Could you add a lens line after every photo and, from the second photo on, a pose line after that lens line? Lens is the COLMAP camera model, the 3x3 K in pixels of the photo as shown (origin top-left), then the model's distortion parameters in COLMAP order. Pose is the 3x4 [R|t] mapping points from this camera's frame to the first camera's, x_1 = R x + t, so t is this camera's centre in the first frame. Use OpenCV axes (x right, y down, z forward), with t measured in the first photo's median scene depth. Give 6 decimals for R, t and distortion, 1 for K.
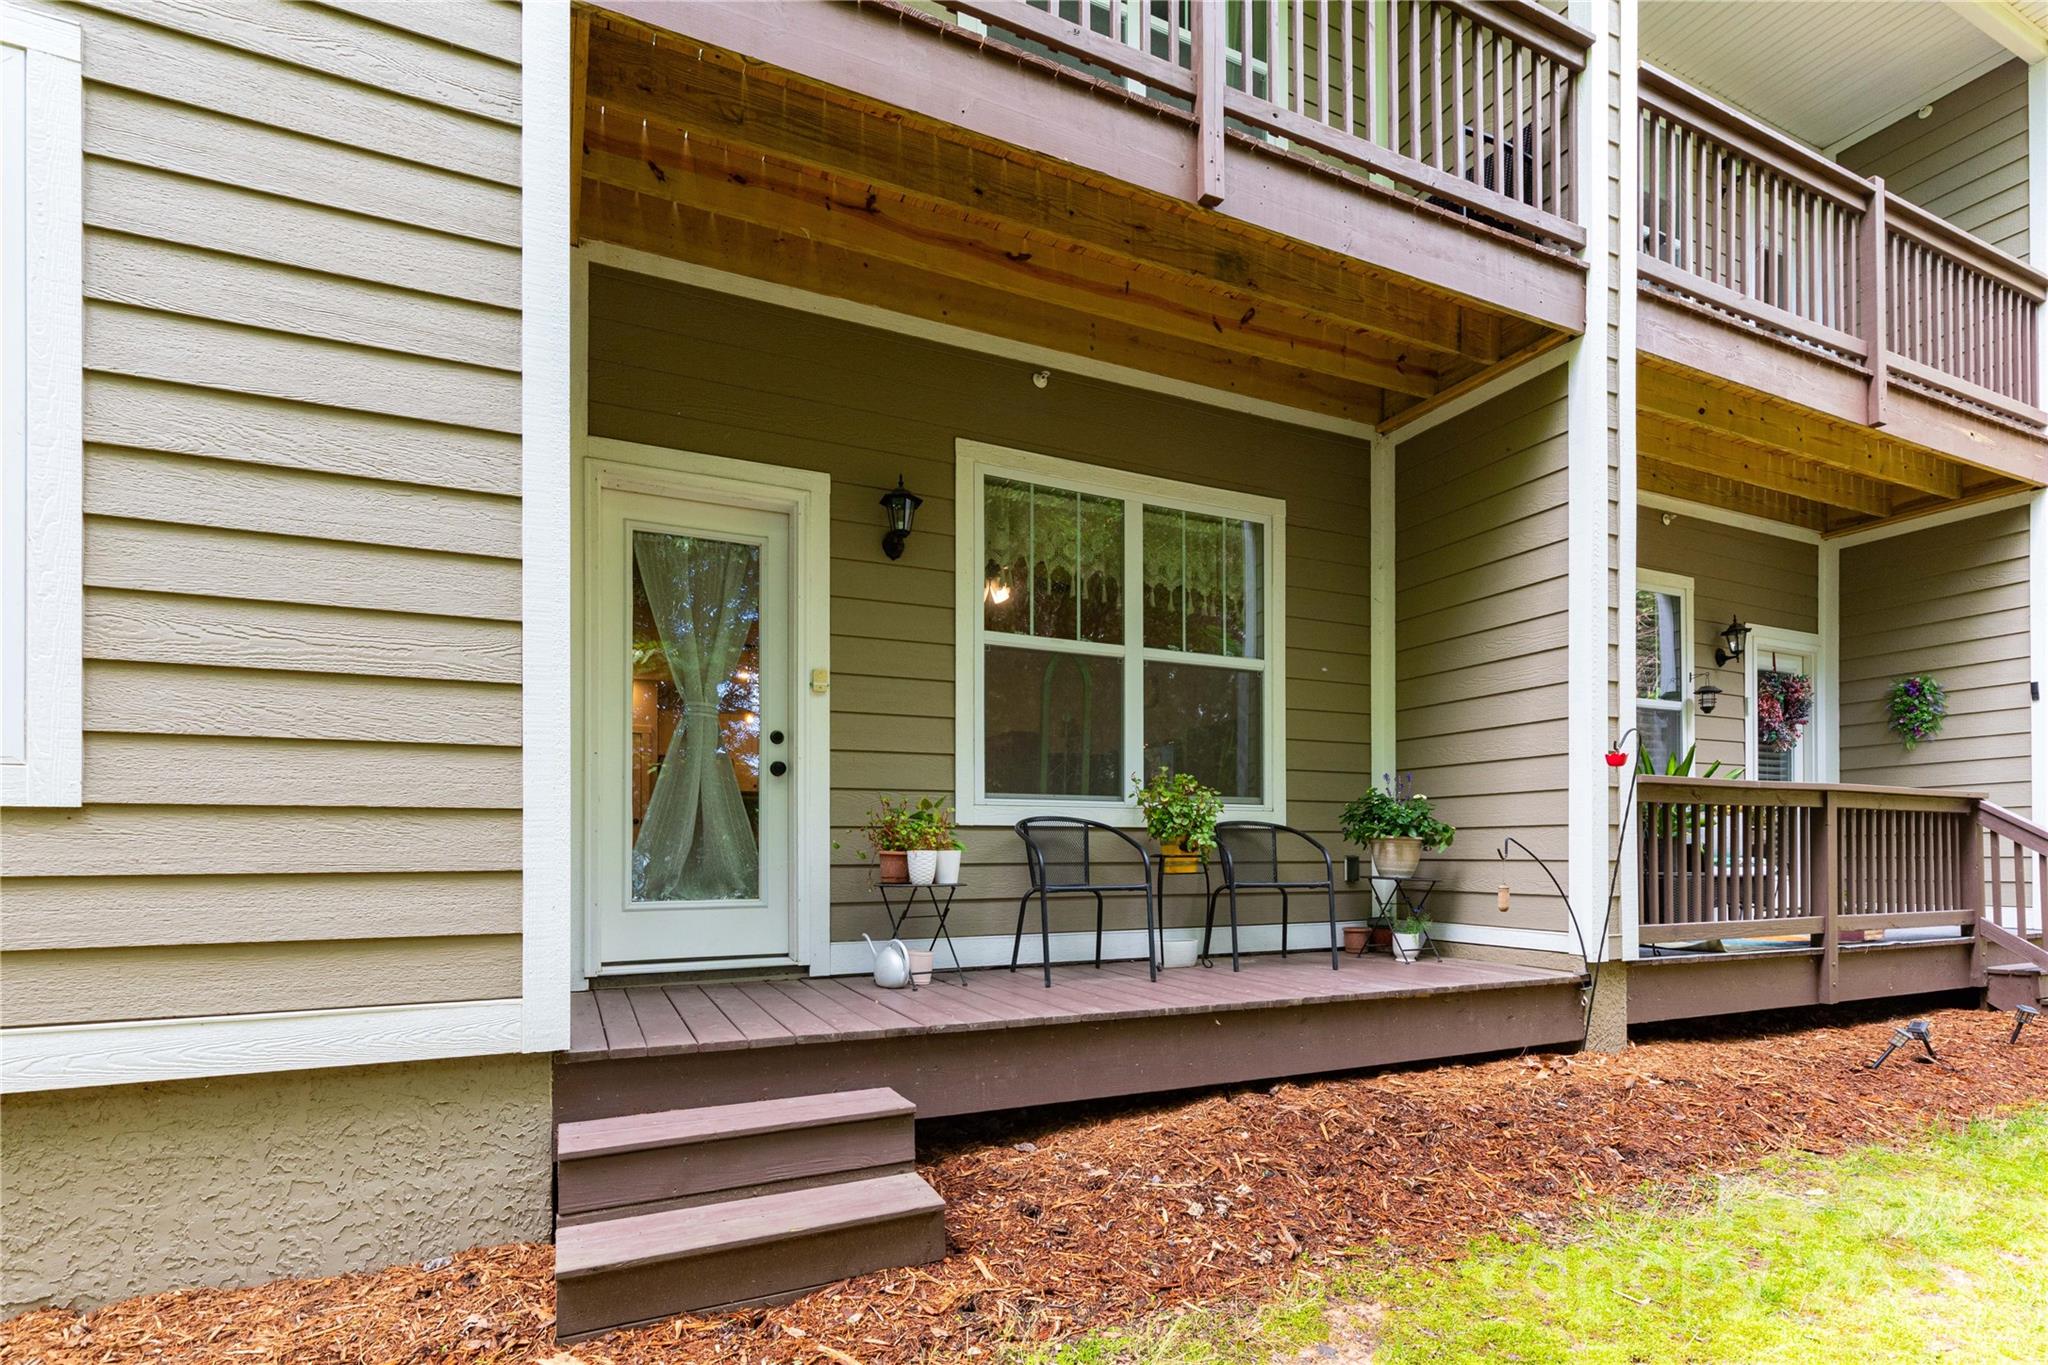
lens RADIAL K [[976.8, 0, 1023.7], [0, 976.8, 844.1], [0, 0, 1]] dist [0.002444, 0.000326]
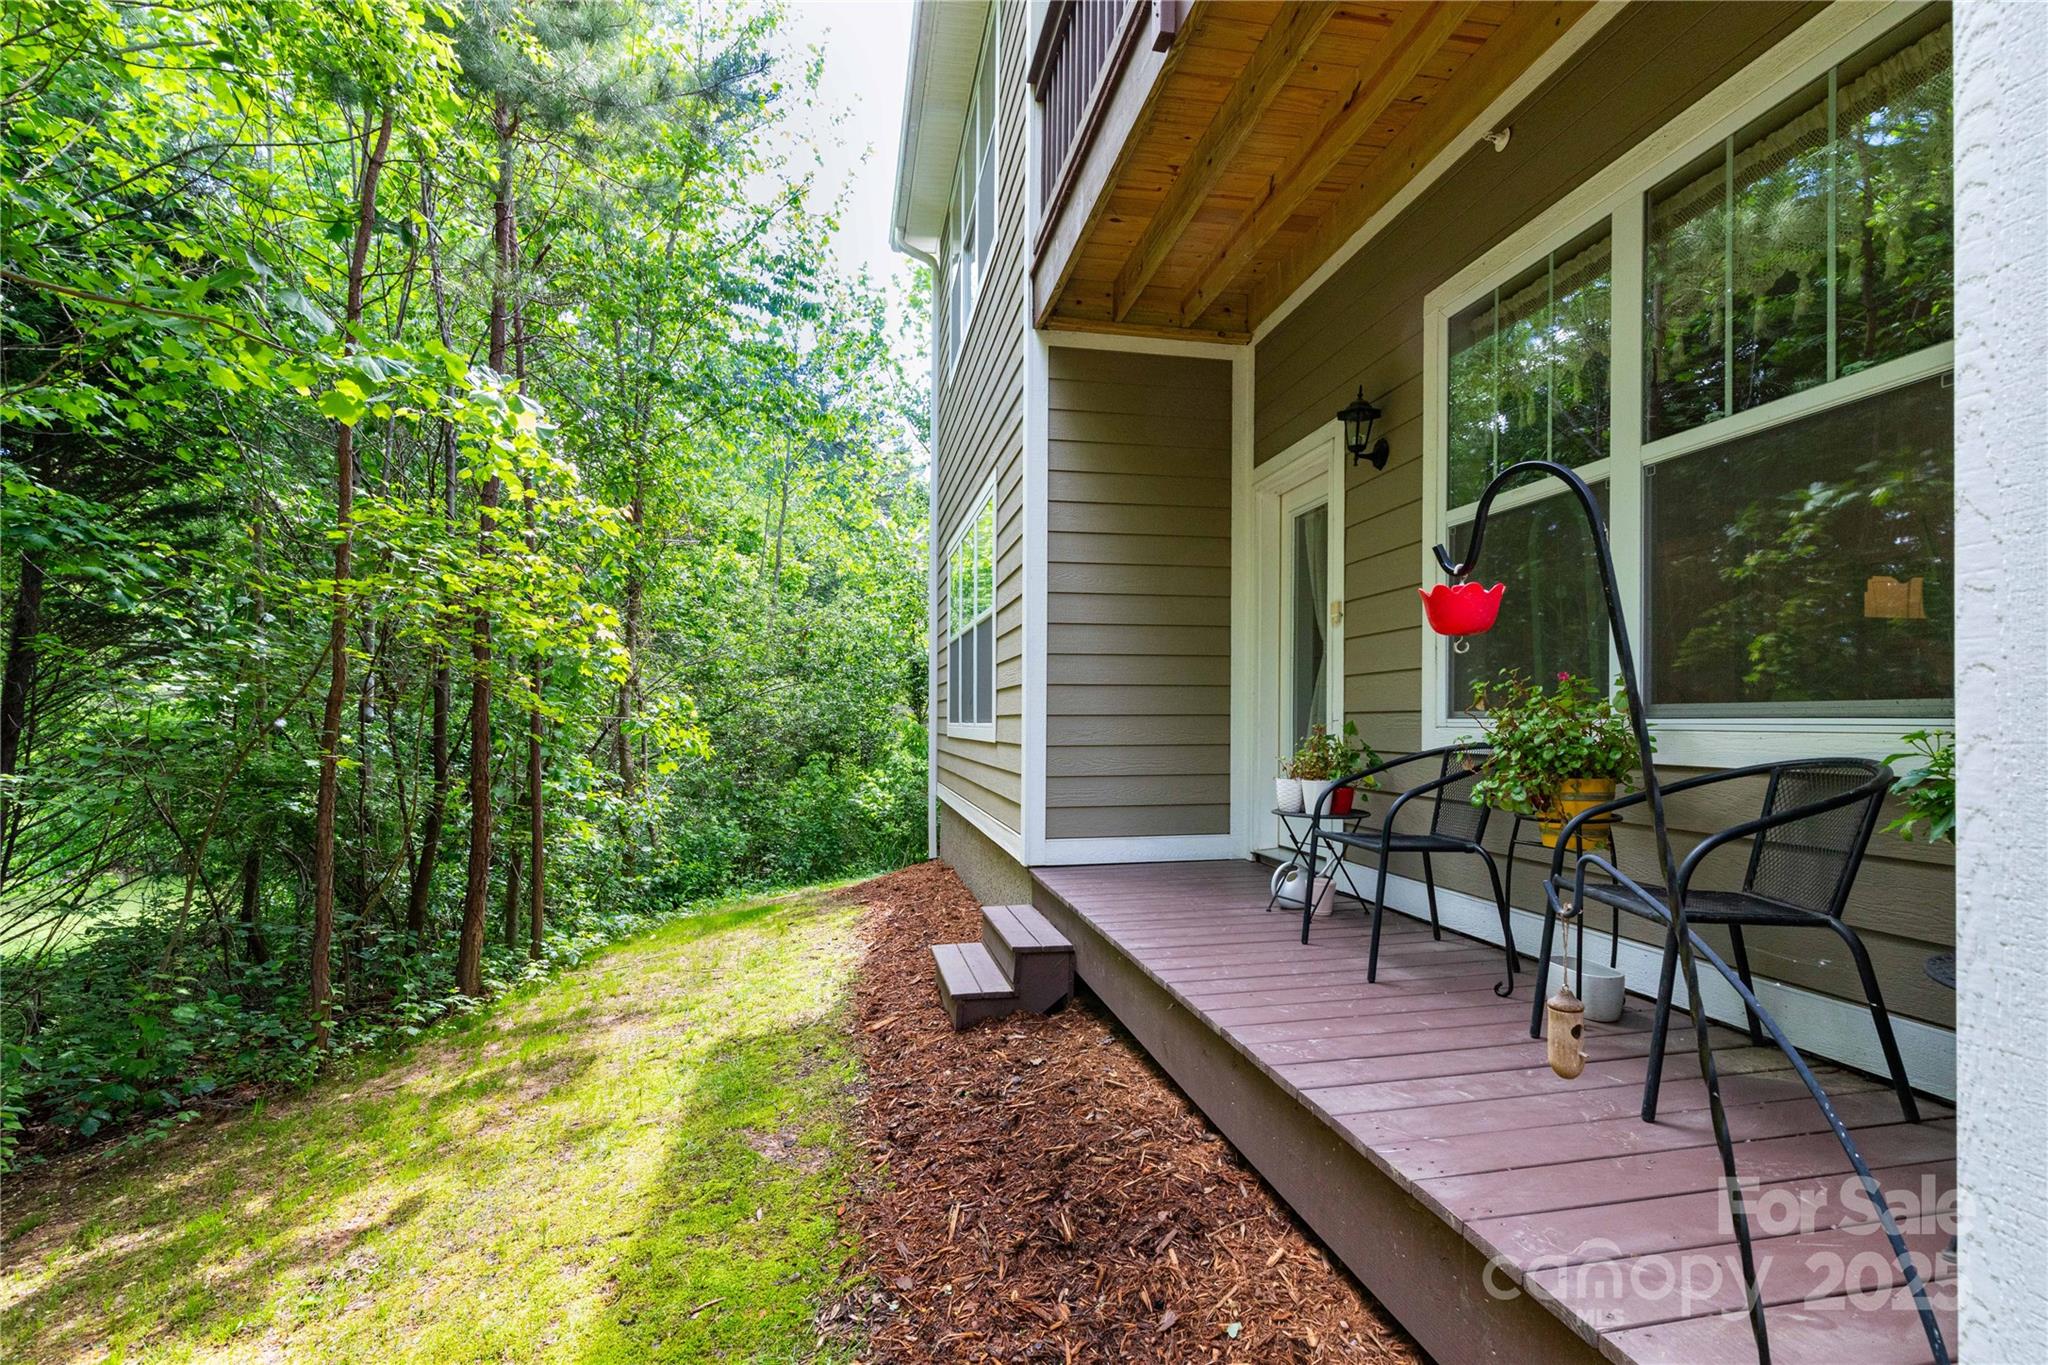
lens RADIAL K [[917.1, 0, 1023.7], [0, 917.1, 722.7], [0, 0, 1]] dist [0.005323, 0.000203]
pose [[-0.233487, 0.006058, -0.972341, 0.793469], [0.015911, 0.999871, 0.002408, -0.050063], [0.972230, -0.014908, -0.233554, 0.835485]]
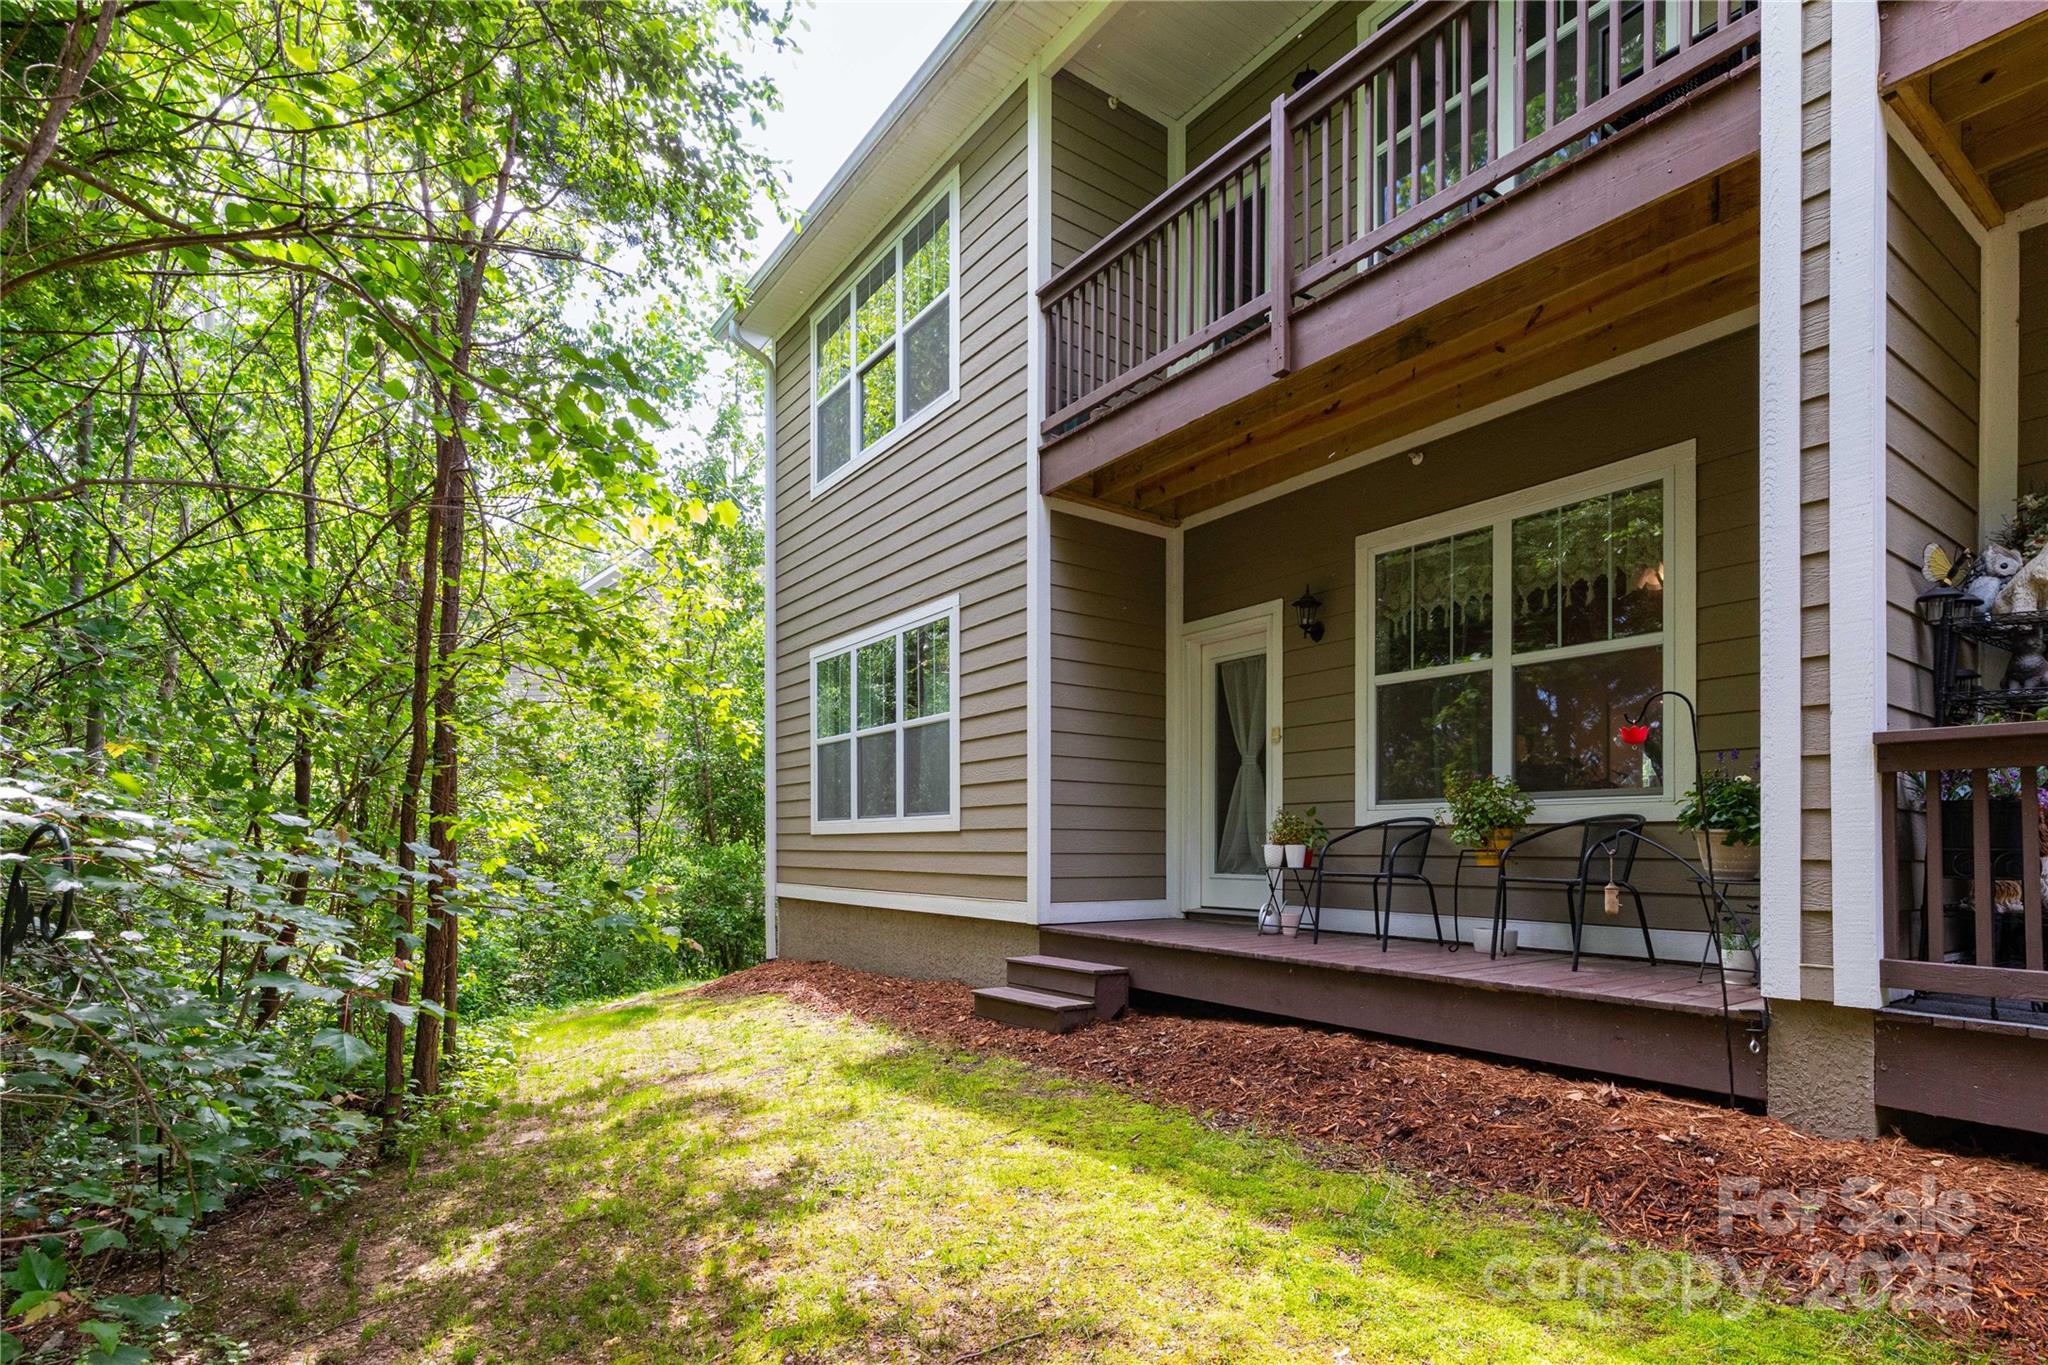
lens RADIAL K [[1014.5, 0, 1040.2], [0, 1014.5, 842.2], [0, 0, 1]] dist [0.004526, -0.000115]
pose [[0.183076, -0.002355, -0.983096, 1.211375], [0.005681, 0.999983, -0.001337, 0.002392], [0.983082, -0.005340, 0.183086, 0.315028]]
